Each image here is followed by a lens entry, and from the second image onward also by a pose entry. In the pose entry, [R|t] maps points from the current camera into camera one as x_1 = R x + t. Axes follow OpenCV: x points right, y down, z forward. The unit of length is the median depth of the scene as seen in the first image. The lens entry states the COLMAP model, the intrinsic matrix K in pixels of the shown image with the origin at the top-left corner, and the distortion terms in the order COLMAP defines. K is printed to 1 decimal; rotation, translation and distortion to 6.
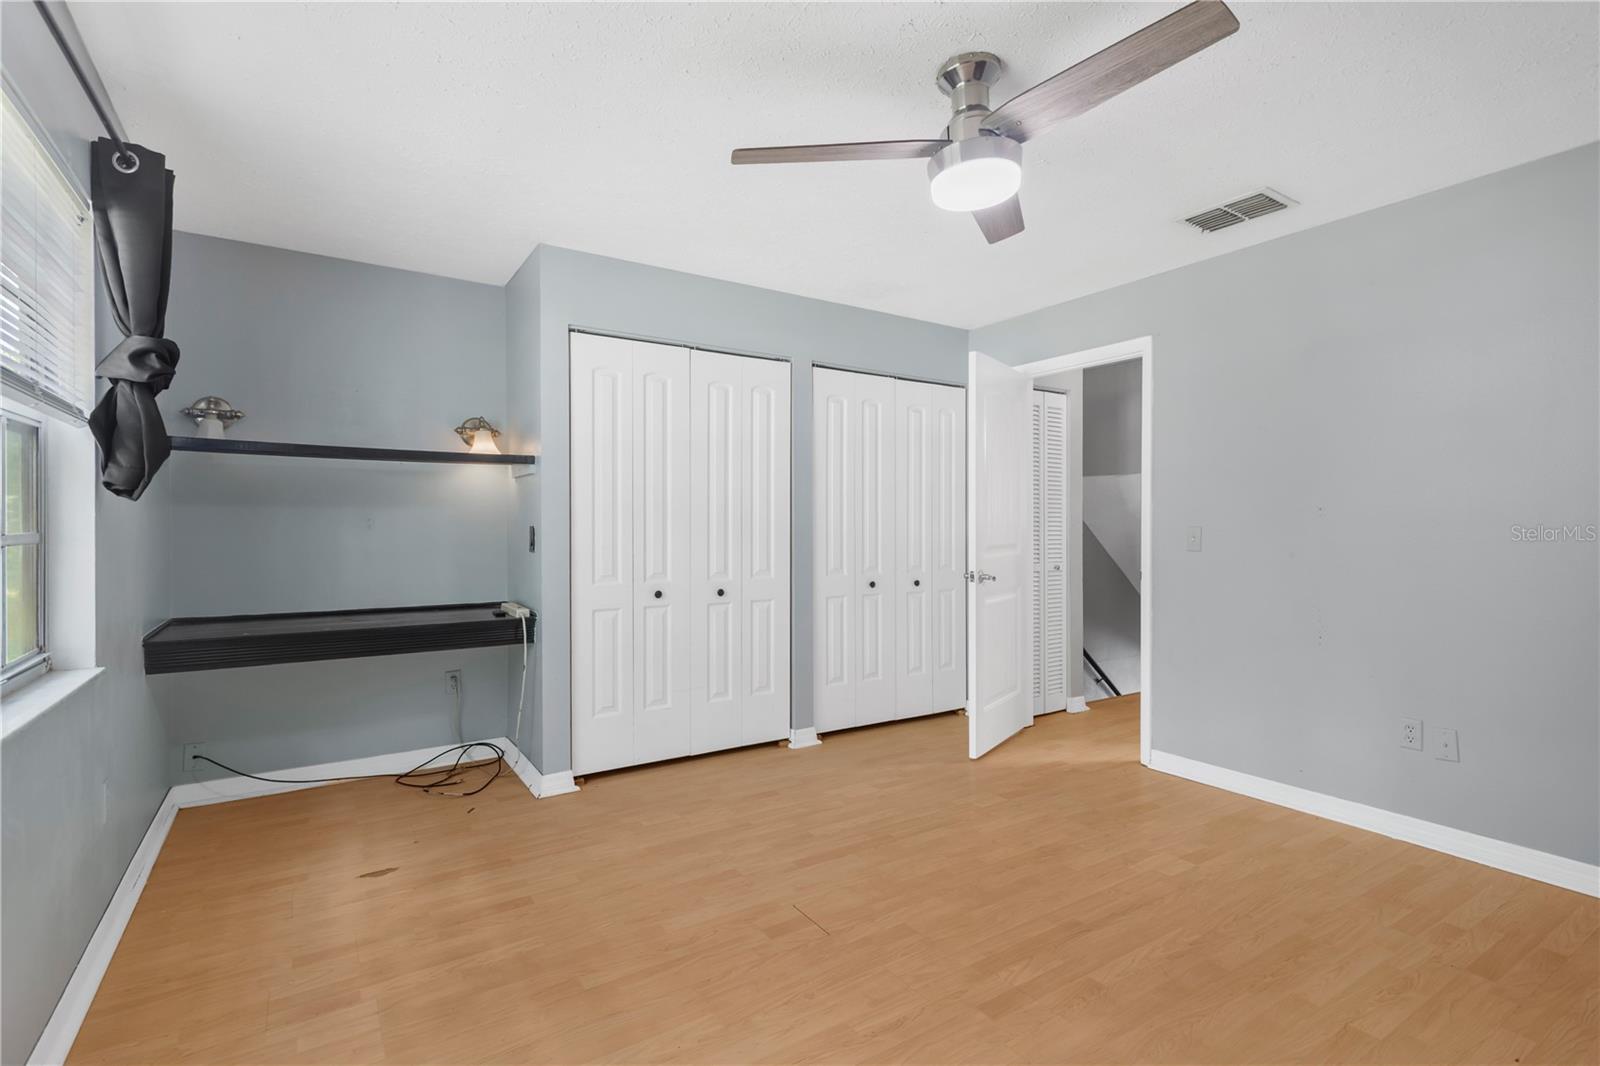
lens RADIAL K [[744.8, 0, 800.5], [0, 744.8, 526.4], [0, 0, 1]] dist [0.019346, -0.005925]
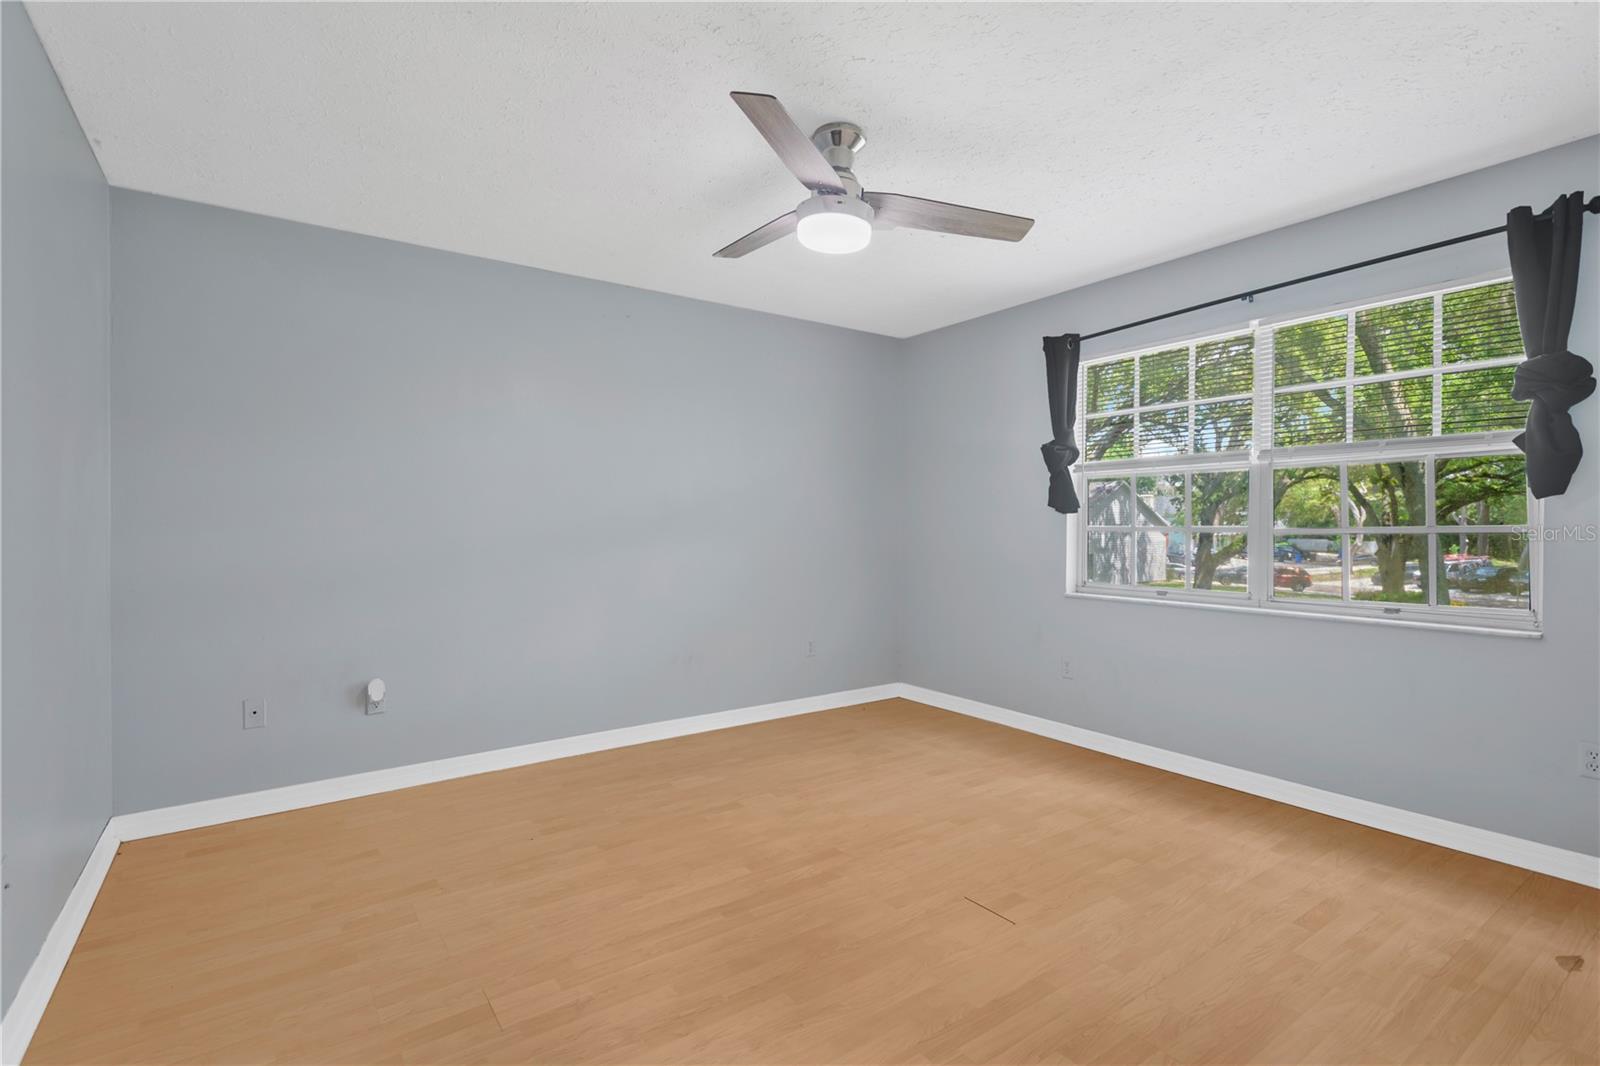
lens RADIAL K [[744.8, 0, 799.7], [0, 744.8, 526.6], [0, 0, 1]] dist [0.019346, -0.005925]
pose [[-0.999153, 0.002134, -0.041084, 0.354136], [0.001904, 0.999982, 0.005637, 0.000761], [0.041096, 0.005554, -0.999140, 2.286781]]
